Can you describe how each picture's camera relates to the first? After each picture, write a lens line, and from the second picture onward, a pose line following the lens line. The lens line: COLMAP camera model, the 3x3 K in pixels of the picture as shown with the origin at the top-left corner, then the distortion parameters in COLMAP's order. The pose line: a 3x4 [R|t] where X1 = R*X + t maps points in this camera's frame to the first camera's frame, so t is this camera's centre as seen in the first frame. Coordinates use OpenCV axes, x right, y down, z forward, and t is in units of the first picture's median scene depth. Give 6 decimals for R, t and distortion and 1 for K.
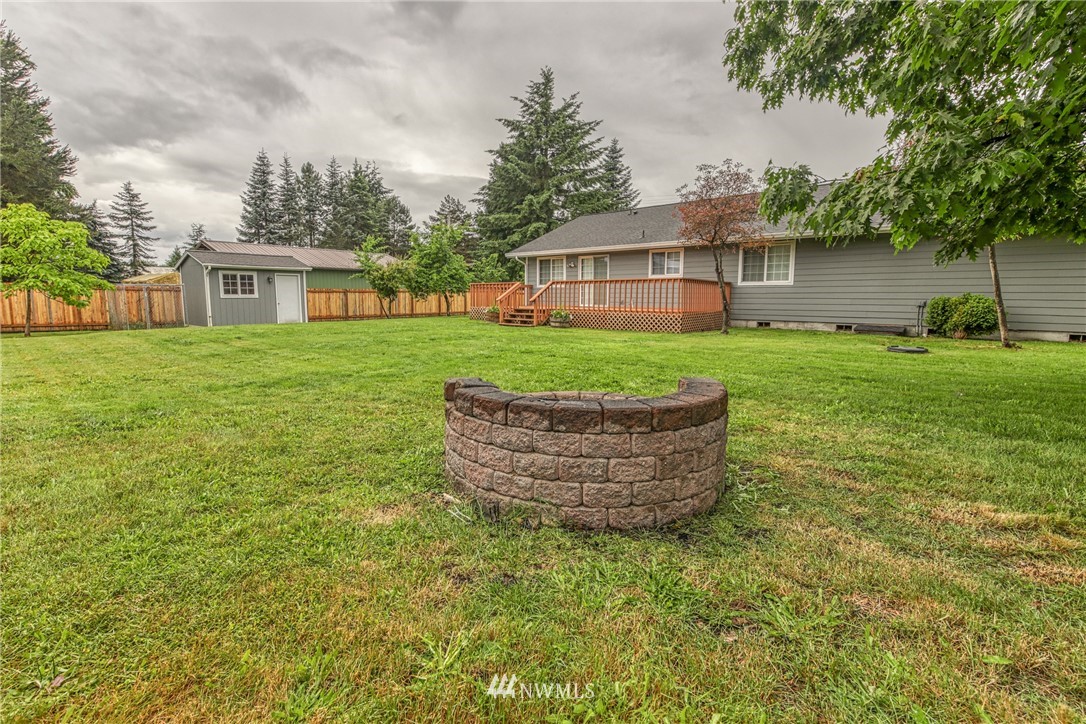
lens RADIAL K [[469.4, 0, 538.0], [0, 469.4, 364.9], [0, 0, 1]] dist [-0.000179, -0.005302]
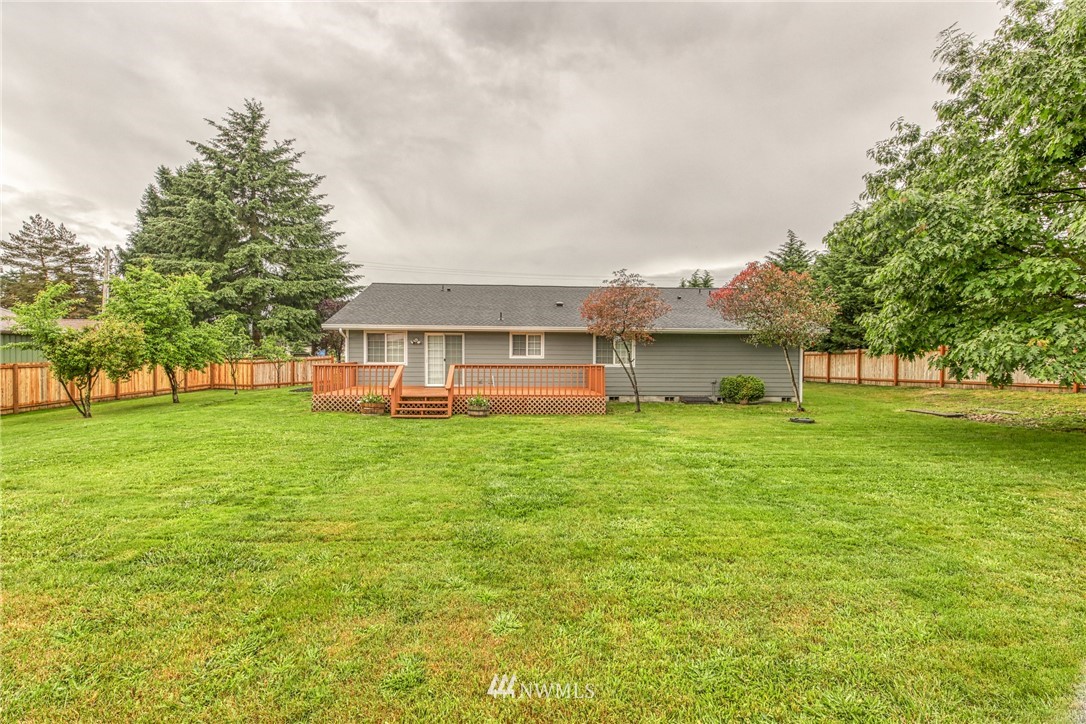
lens RADIAL K [[469.4, 0, 538.0], [0, 469.4, 364.9], [0, 0, 1]] dist [-0.000179, -0.005302]
pose [[0.724554, -0.012374, 0.689107, -0.385902], [0.096618, 0.991789, -0.083779, -0.068627], [-0.682413, 0.127283, 0.719800, 0.183523]]
